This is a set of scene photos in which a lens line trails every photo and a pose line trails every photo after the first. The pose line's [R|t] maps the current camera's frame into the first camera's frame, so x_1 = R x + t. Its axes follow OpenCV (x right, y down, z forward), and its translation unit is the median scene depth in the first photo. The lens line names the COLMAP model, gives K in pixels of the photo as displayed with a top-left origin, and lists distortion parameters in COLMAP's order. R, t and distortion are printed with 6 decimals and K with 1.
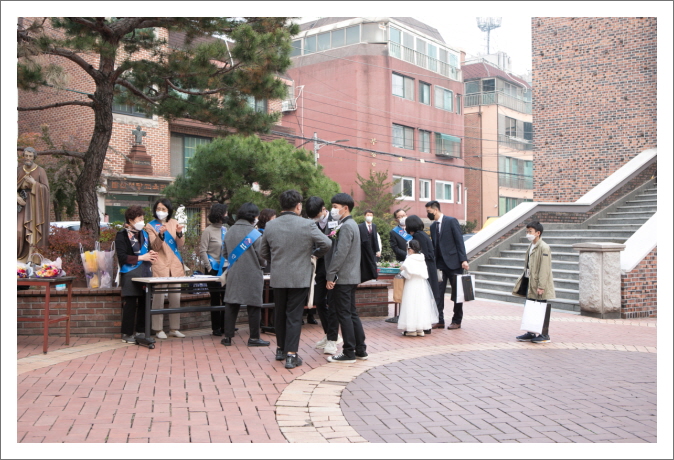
lens RADIAL K [[677.0, 0, 334.5], [0, 677.0, 227.2], [0, 0, 1]] dist [-0.071529, 0.000000]
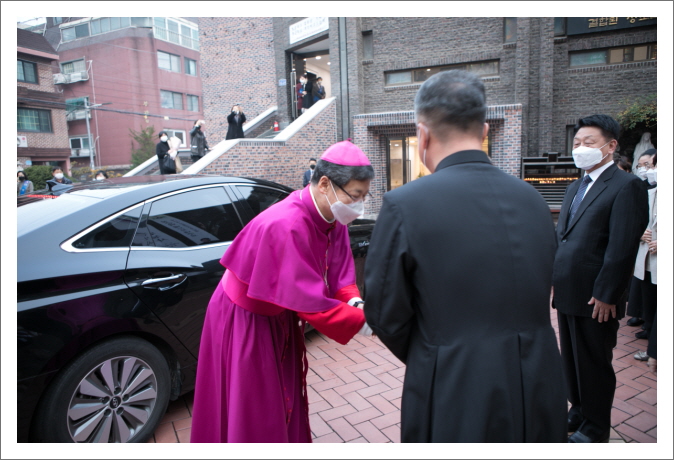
lens RADIAL K [[441.8, 0, 341.0], [0, 441.8, 227.4], [0, 0, 1]] dist [-0.099657, 0.069998]
pose [[0.962398, -0.071616, 0.262032, 0.187944], [0.031469, 0.987520, 0.154316, -0.004008], [-0.269813, -0.140267, 0.952642, 0.040900]]
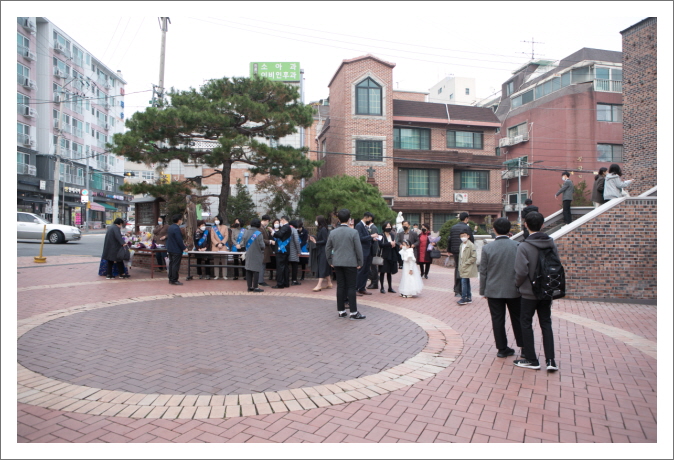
lens RADIAL K [[458.3, 0, 336.9], [0, 458.3, 227.0], [0, 0, 1]] dist [-0.084743, 0.063282]
pose [[0.770519, 0.002095, -0.637414, 0.248289], [0.004833, 0.999947, 0.009129, -0.004619], [0.637399, -0.010114, 0.770468, 0.024595]]
